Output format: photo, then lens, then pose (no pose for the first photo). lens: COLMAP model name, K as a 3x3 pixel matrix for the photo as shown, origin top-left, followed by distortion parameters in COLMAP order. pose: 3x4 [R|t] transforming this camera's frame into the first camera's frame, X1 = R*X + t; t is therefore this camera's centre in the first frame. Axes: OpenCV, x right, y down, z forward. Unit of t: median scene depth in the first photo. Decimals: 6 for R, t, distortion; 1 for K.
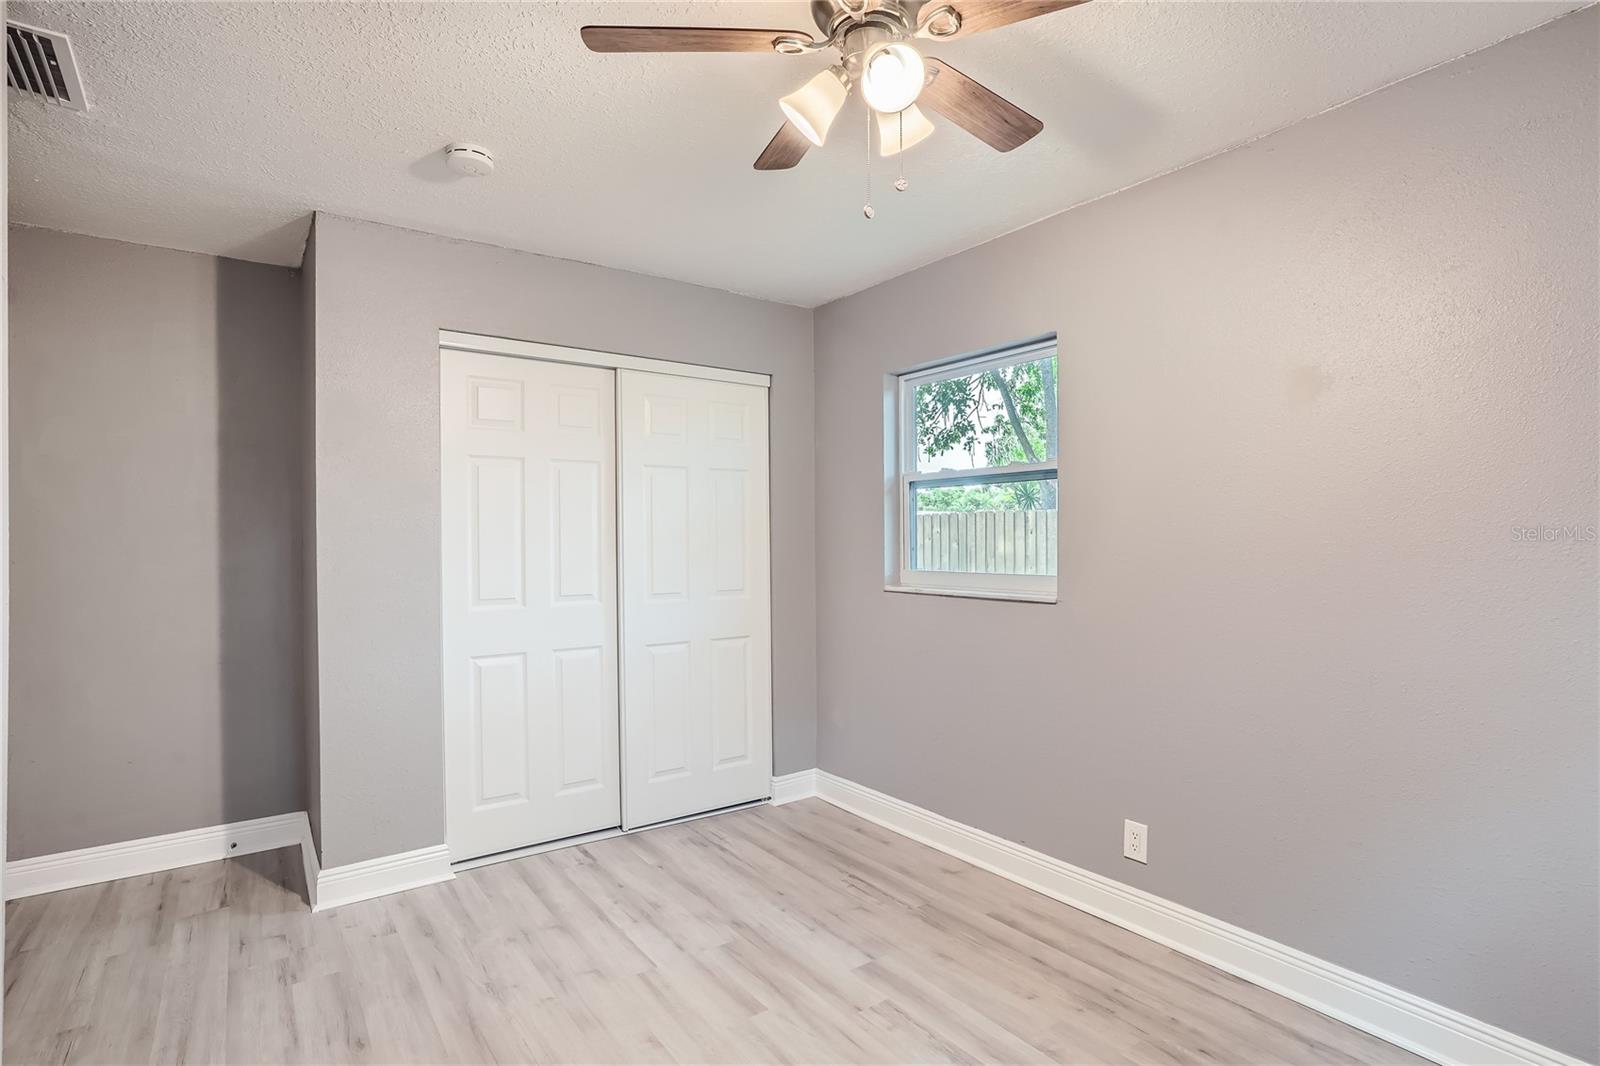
lens RADIAL K [[791.2, 0, 792.1], [0, 791.2, 541.4], [0, 0, 1]] dist [-0.036076, 0.017094]
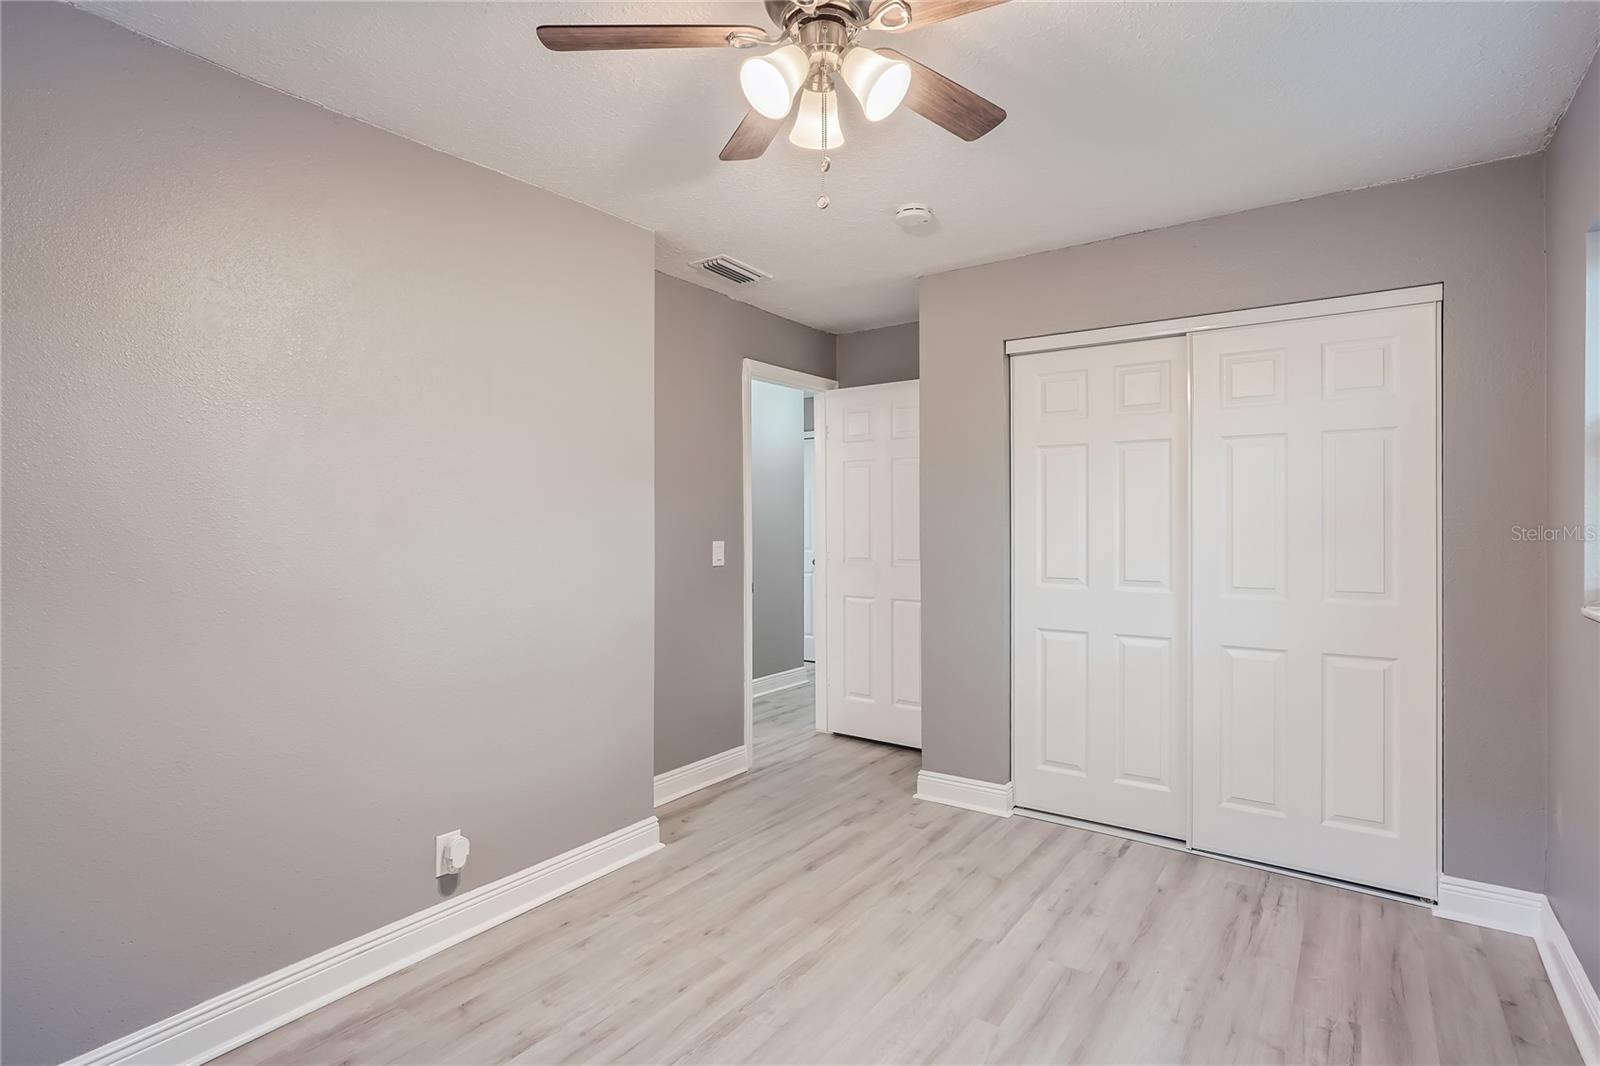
lens RADIAL K [[791.2, 0, 817.6], [0, 791.2, 524.9], [0, 0, 1]] dist [-0.036076, 0.017094]
pose [[0.322604, 0.003577, -0.946527, 0.568503], [-0.004126, 0.999989, 0.002373, -0.000578], [0.946525, 0.003140, 0.322615, 0.361119]]
